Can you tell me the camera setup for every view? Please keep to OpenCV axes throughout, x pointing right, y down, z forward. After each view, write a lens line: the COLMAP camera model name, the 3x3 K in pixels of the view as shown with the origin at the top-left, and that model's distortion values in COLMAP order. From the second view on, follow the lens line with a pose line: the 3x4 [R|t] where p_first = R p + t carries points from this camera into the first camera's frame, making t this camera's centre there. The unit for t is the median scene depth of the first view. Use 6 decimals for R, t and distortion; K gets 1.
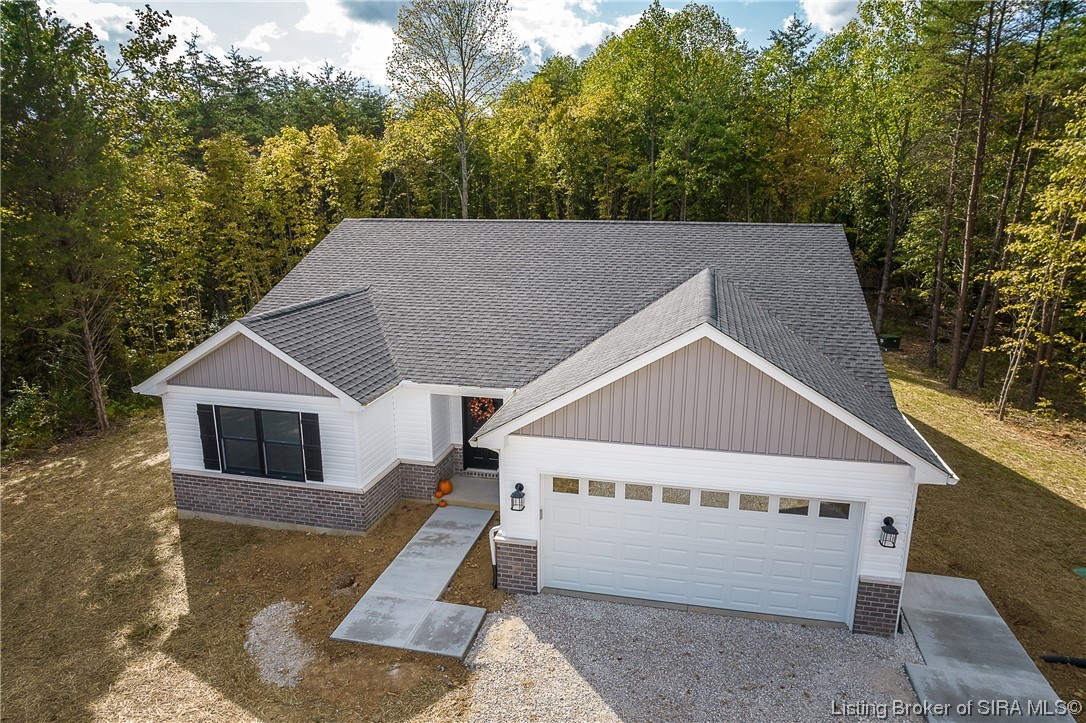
lens RADIAL K [[694.3, 0, 551.2], [0, 694.3, 366.4], [0, 0, 1]] dist [-0.072360, 0.059461]
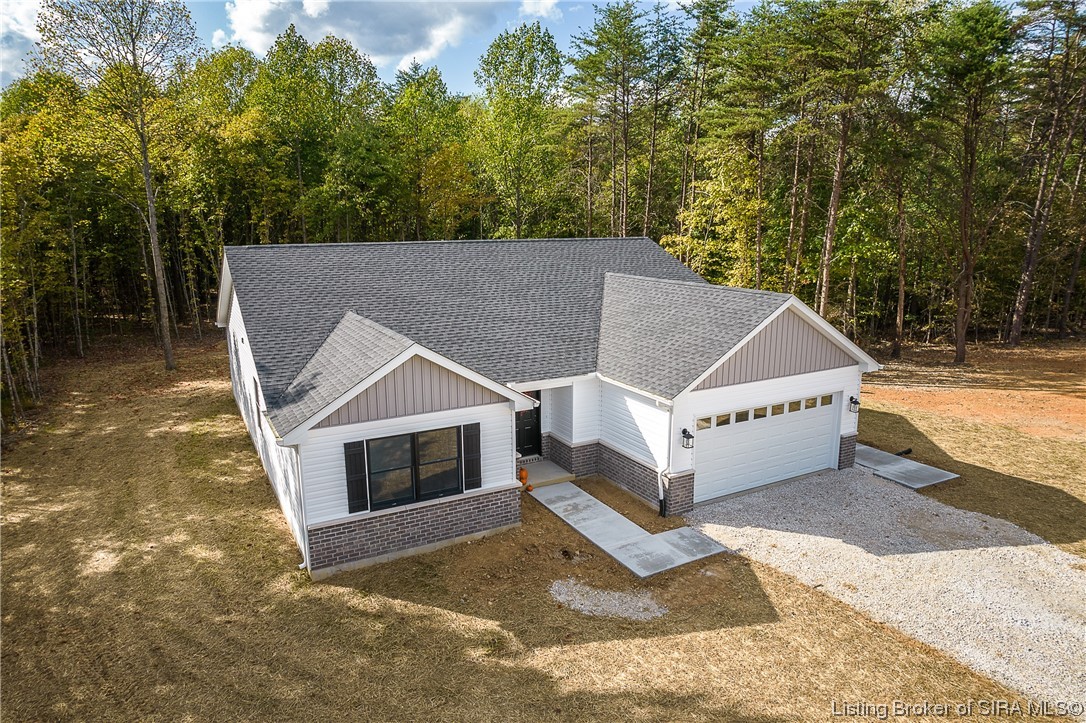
lens RADIAL K [[694.3, 0, 547.7], [0, 694.3, 363.1], [0, 0, 1]] dist [-0.072360, 0.059461]
pose [[0.746168, -0.142892, 0.650242, -0.935874], [0.165156, 0.985894, 0.027132, -0.033202], [-0.644947, 0.087146, 0.759243, 0.110184]]
